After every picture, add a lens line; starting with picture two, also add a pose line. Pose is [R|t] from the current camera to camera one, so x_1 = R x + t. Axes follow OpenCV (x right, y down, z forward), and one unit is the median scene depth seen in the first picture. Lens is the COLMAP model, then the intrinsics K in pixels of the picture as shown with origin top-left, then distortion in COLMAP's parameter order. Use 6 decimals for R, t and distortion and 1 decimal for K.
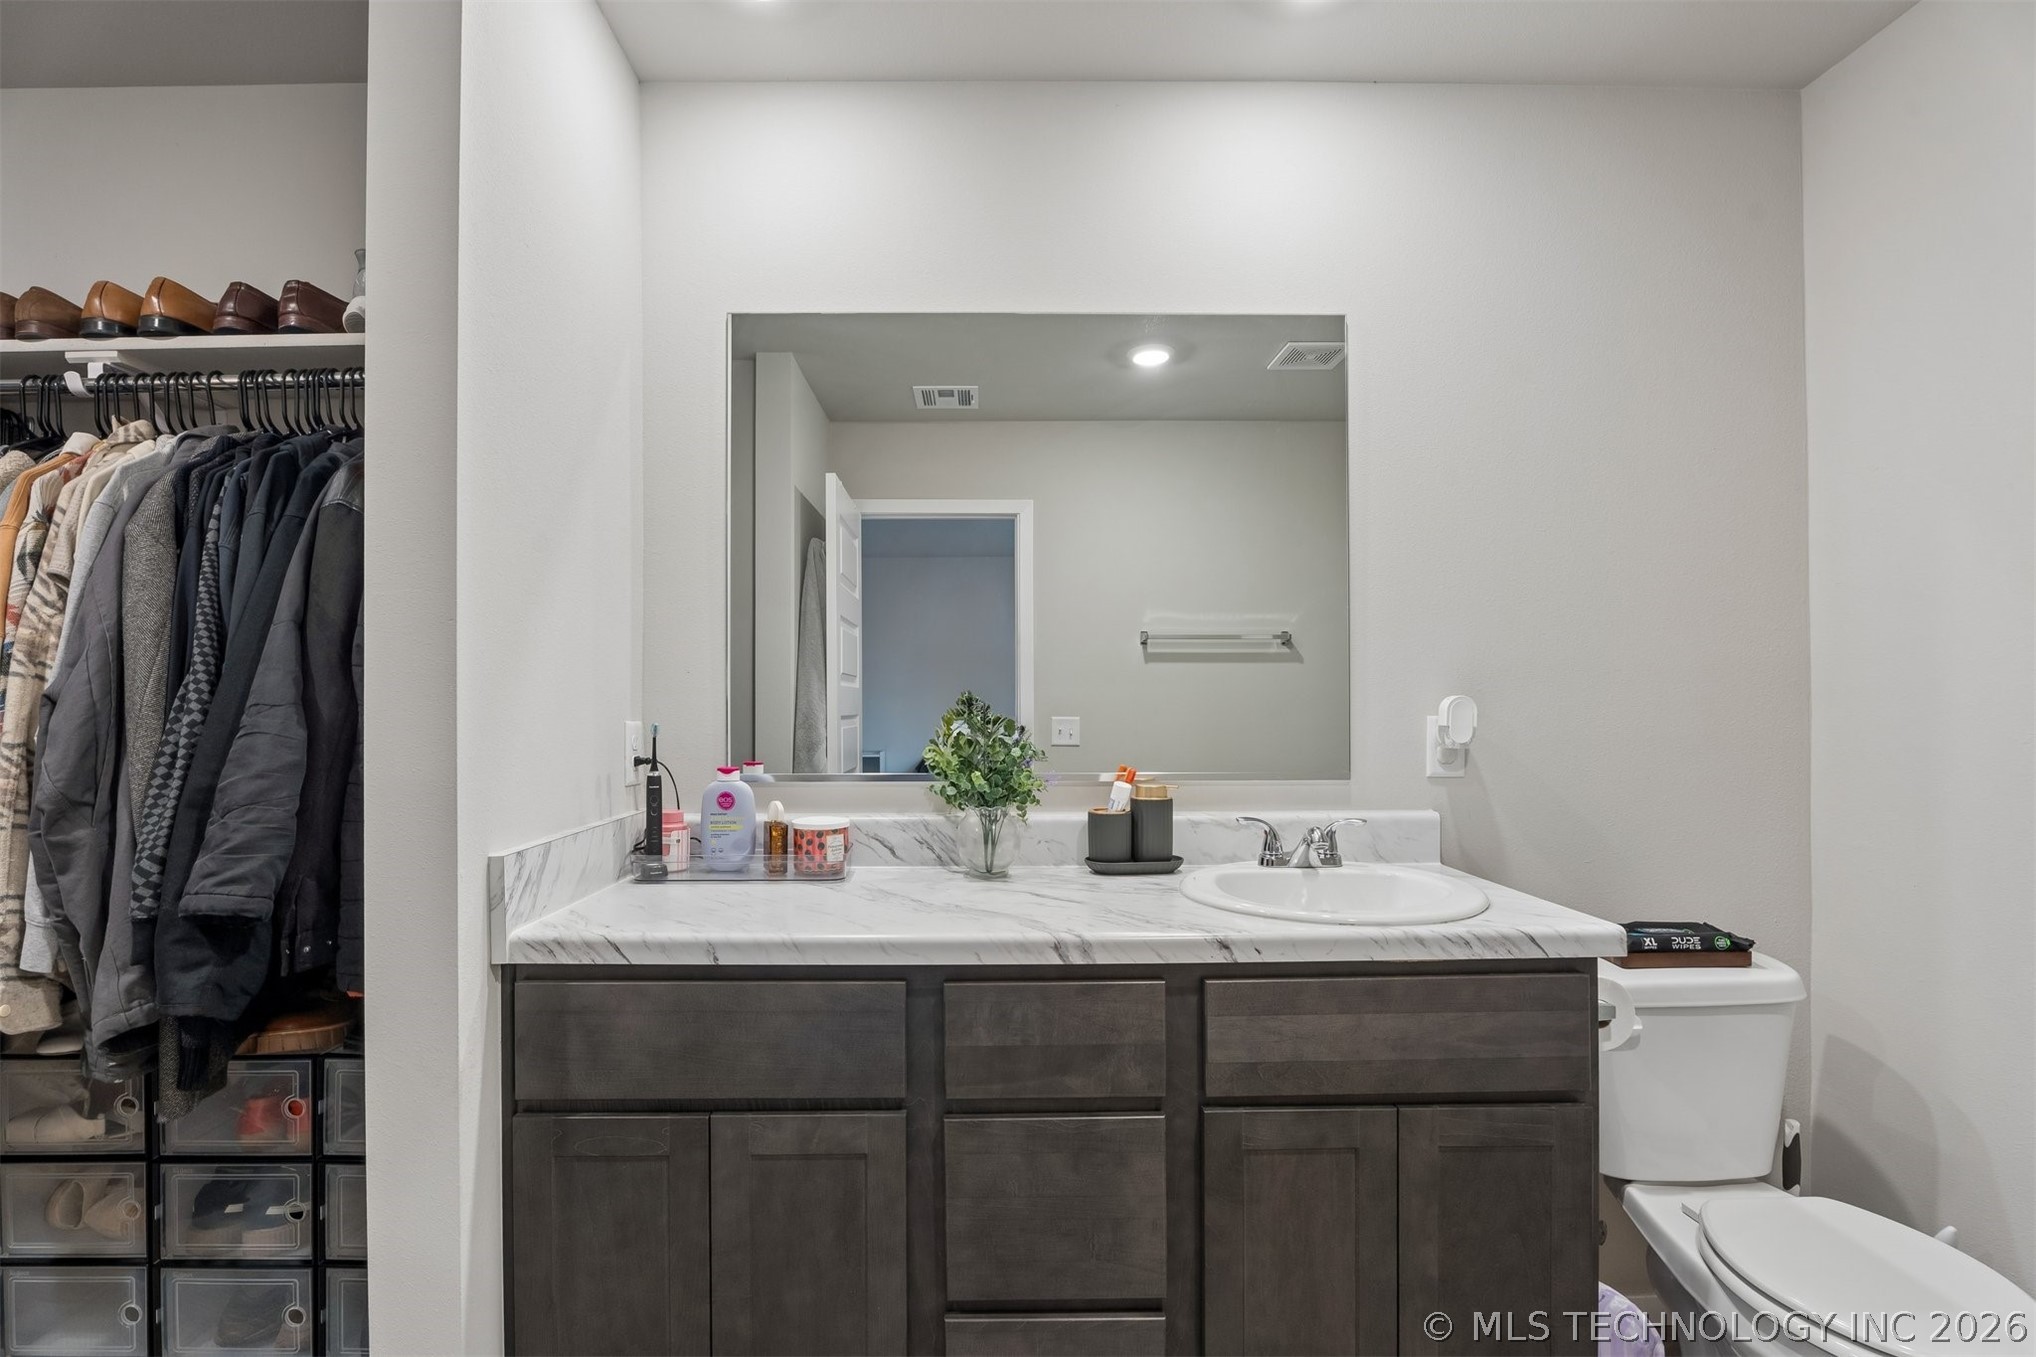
lens RADIAL K [[943.5, 0, 1000.8], [0, 943.5, 703.4], [0, 0, 1]] dist [-0.010746, 0.000226]
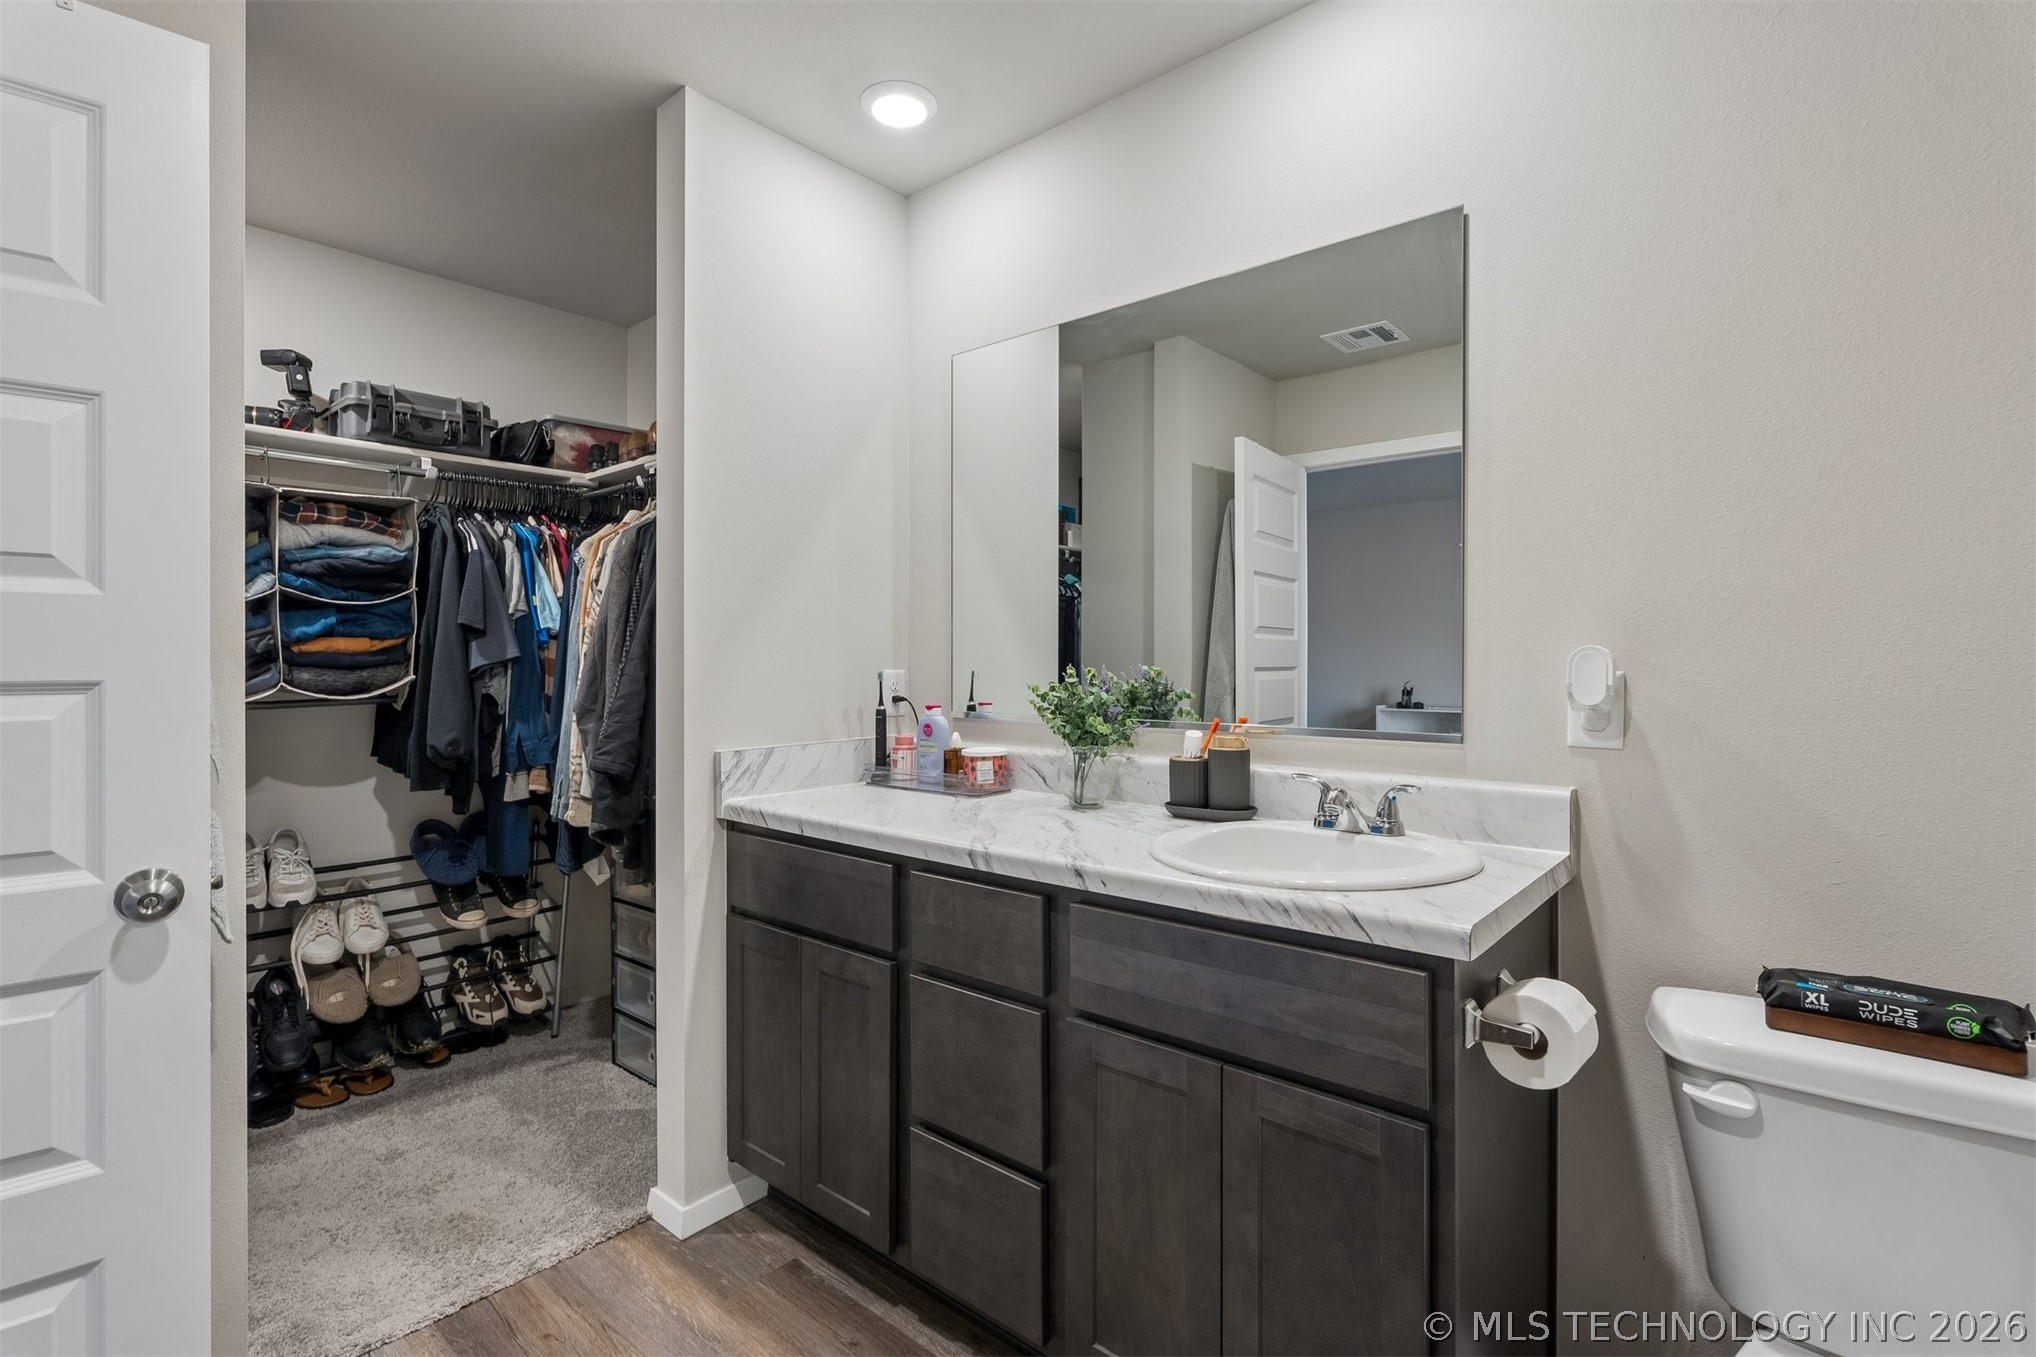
lens RADIAL K [[947.0, 0, 1021.4], [0, 947.0, 657.7], [0, 0, 1]] dist [0.002091, 0.000657]
pose [[0.752566, -0.000947, -0.658516, 0.776403], [0.003388, 0.999991, 0.002434, -0.001939], [0.658508, -0.004063, 0.752563, 0.092575]]
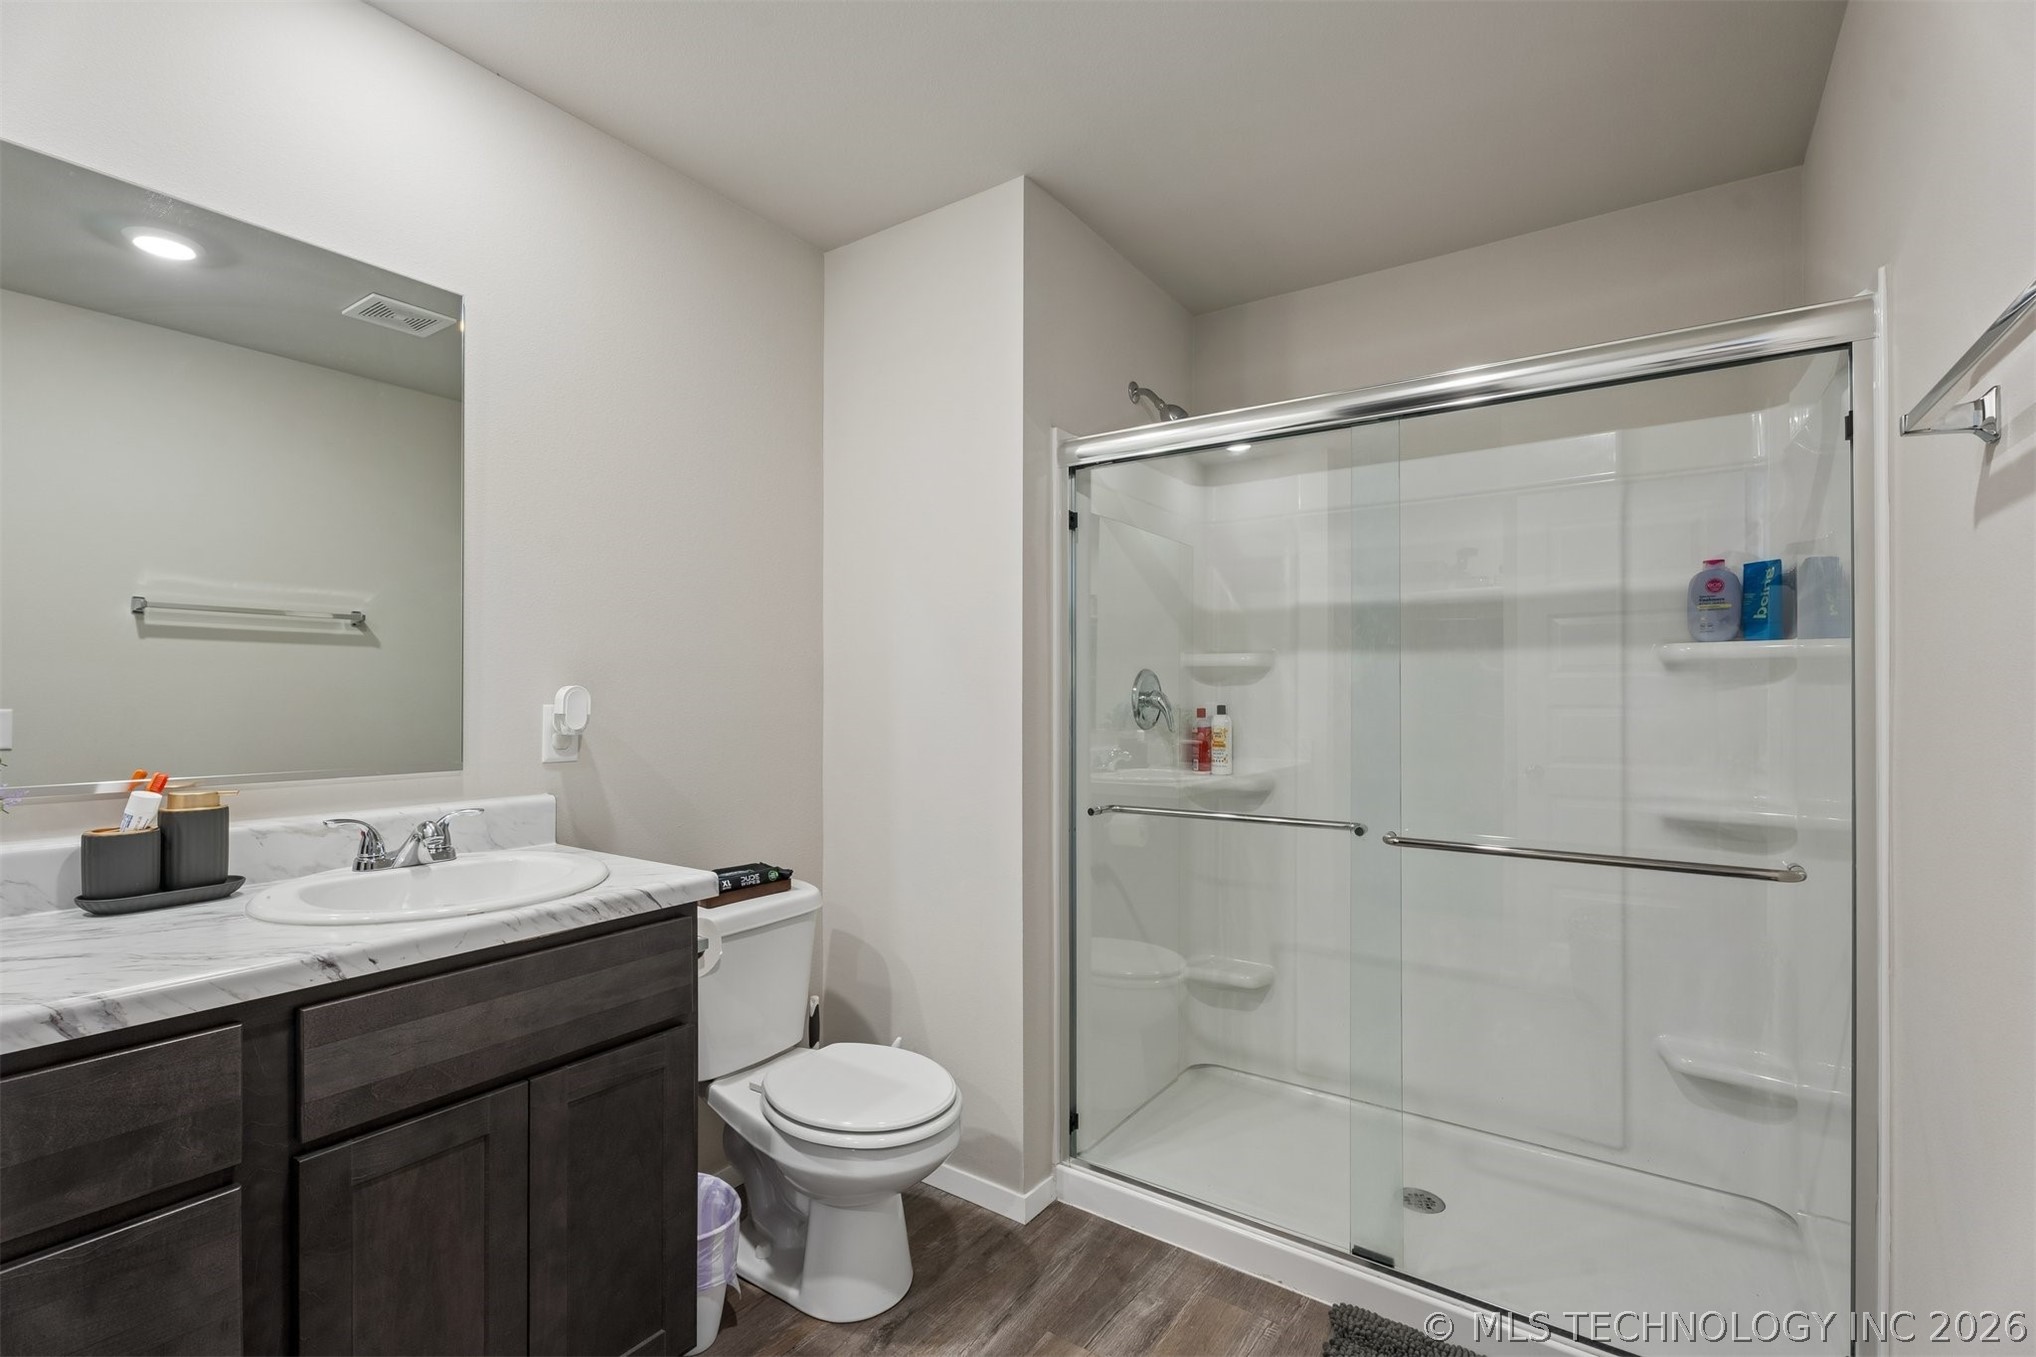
lens RADIAL K [[893.9, 0, 1020.1], [0, 893.9, 688.7], [0, 0, 1]] dist [0.000914, -0.000186]
pose [[0.580879, 0.010122, 0.813927, -0.061368], [-0.005901, 0.999949, -0.008225, 0.000839], [-0.813968, -0.000025, 0.580909, -0.016411]]
